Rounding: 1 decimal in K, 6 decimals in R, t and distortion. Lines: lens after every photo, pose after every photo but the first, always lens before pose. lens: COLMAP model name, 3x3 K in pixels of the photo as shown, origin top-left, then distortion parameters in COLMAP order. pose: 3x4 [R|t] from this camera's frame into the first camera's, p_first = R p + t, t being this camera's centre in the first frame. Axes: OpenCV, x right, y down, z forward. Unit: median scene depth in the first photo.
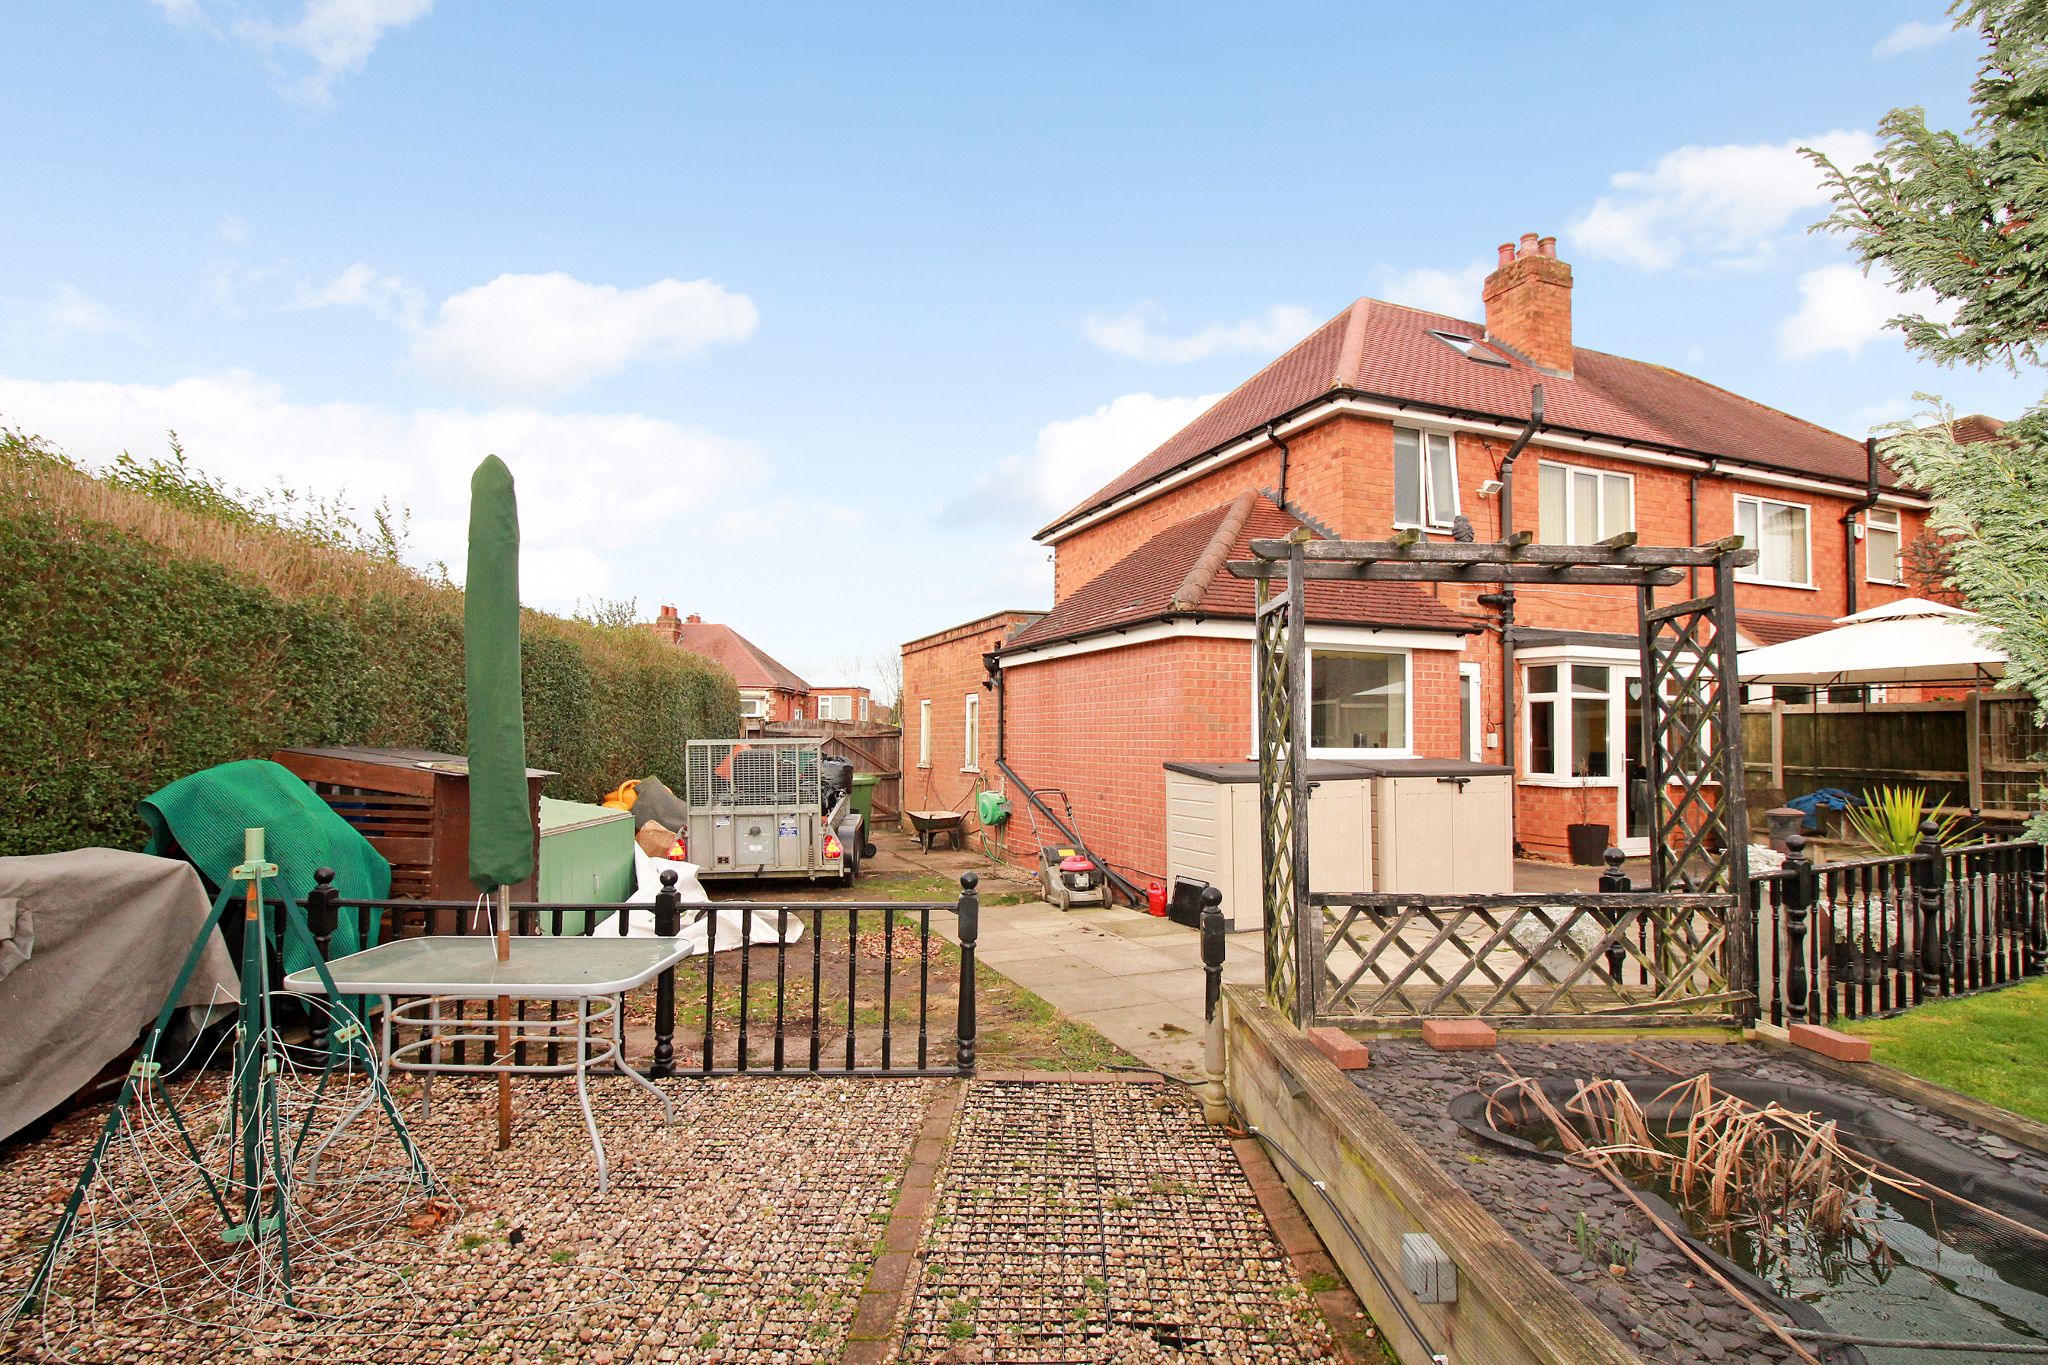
lens RADIAL K [[960.5, 0, 1018.7], [0, 960.5, 688.2], [0, 0, 1]] dist [-0.031400, -0.000465]
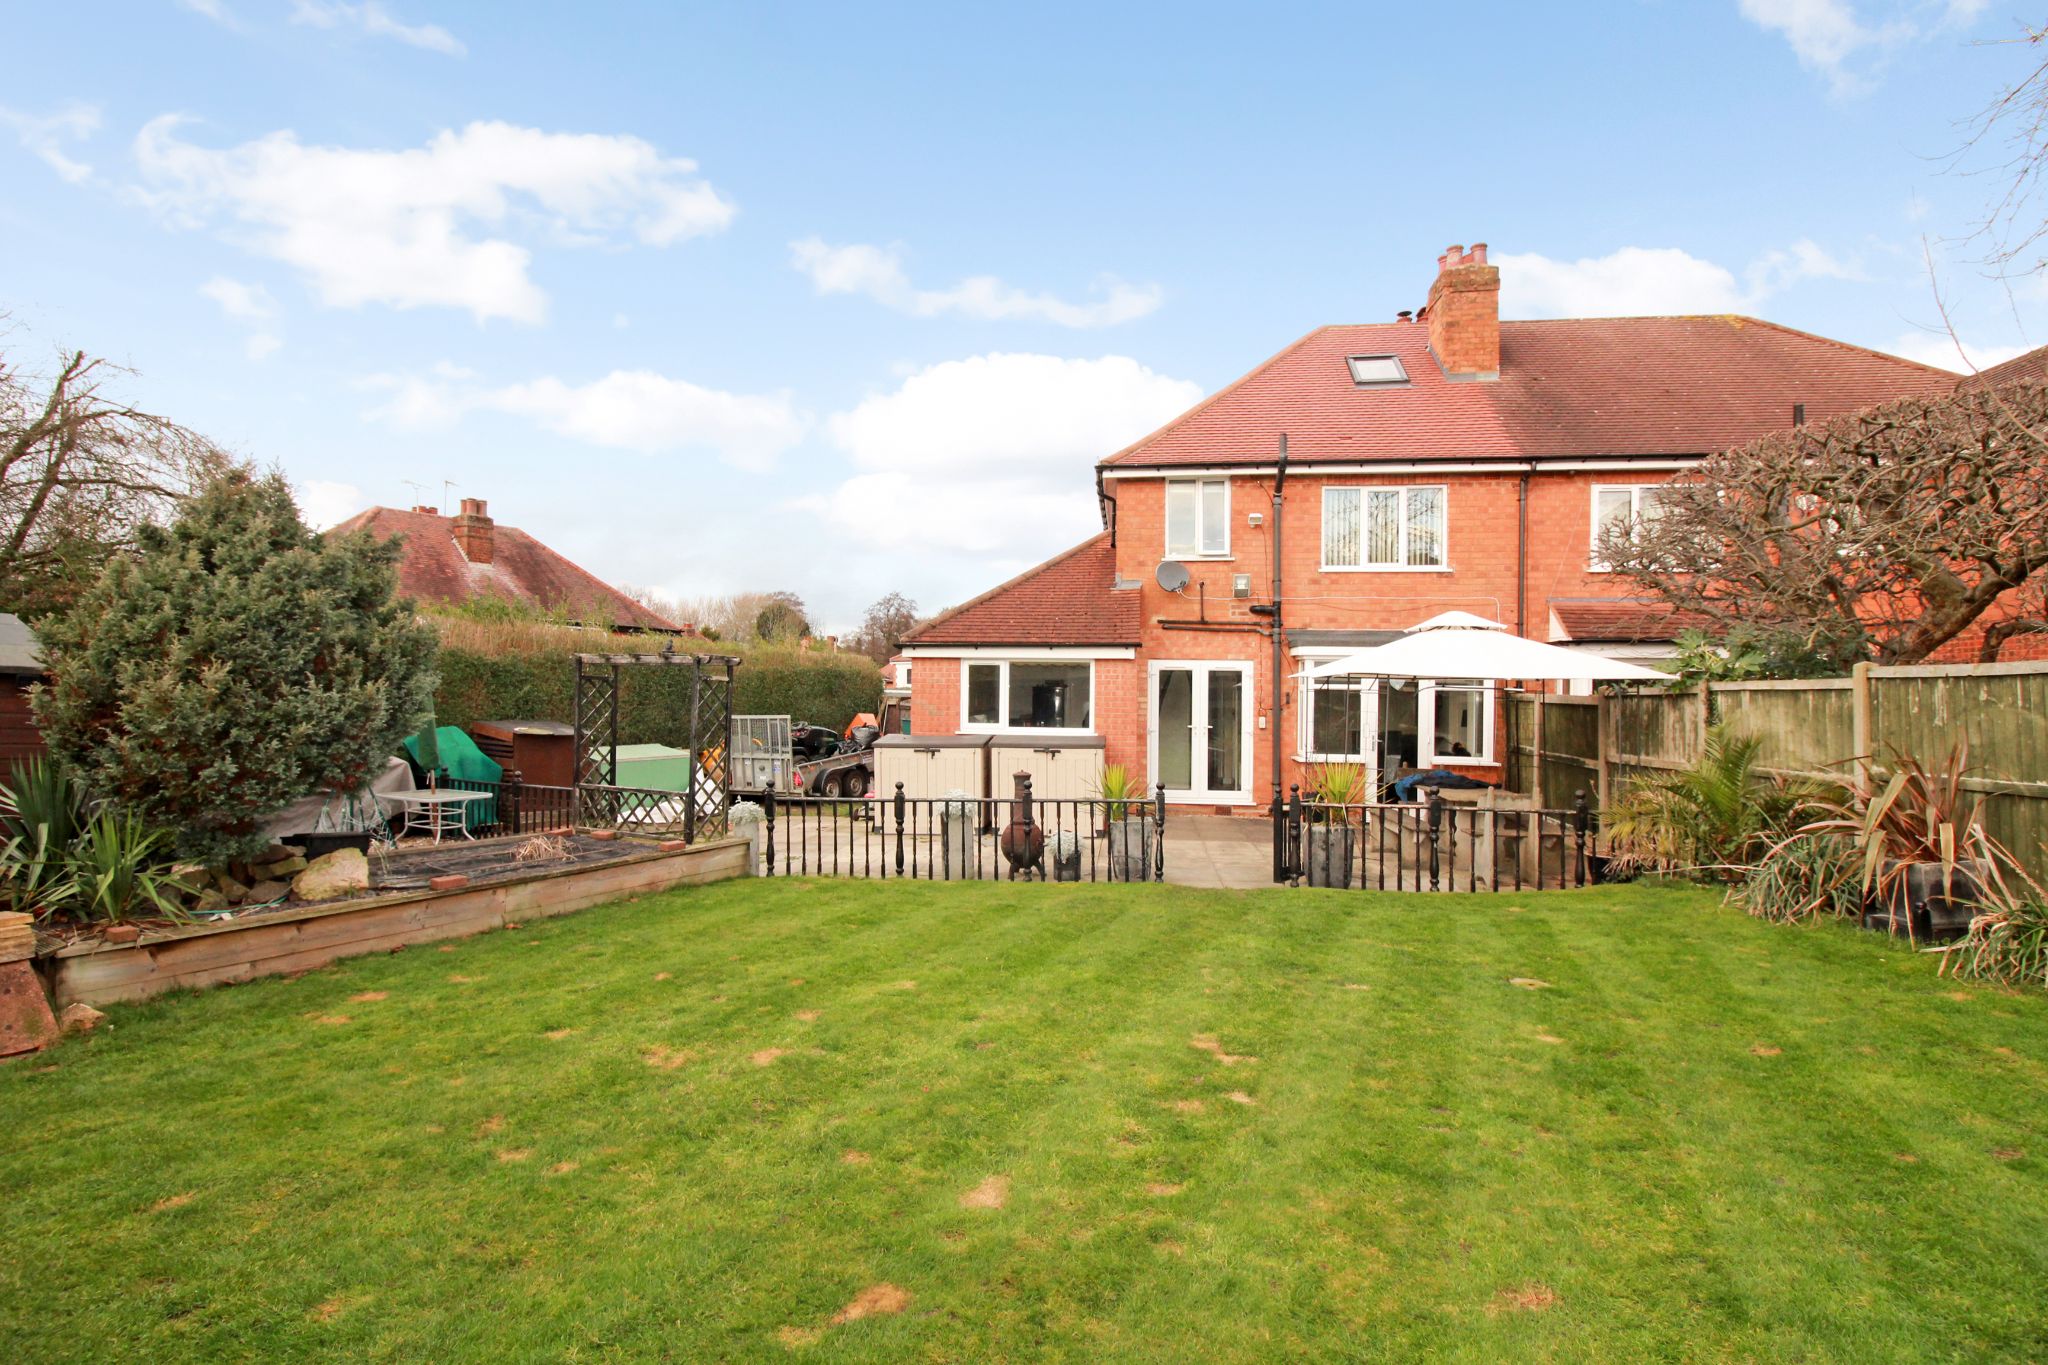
lens RADIAL K [[960.5, 0, 1019.4], [0, 960.5, 685.7], [0, 0, 1]] dist [-0.031400, -0.000465]
pose [[0.876186, -0.002139, -0.481968, 0.820240], [0.020493, 0.999251, 0.032820, -0.040669], [0.481537, -0.038633, 0.875574, -0.248033]]
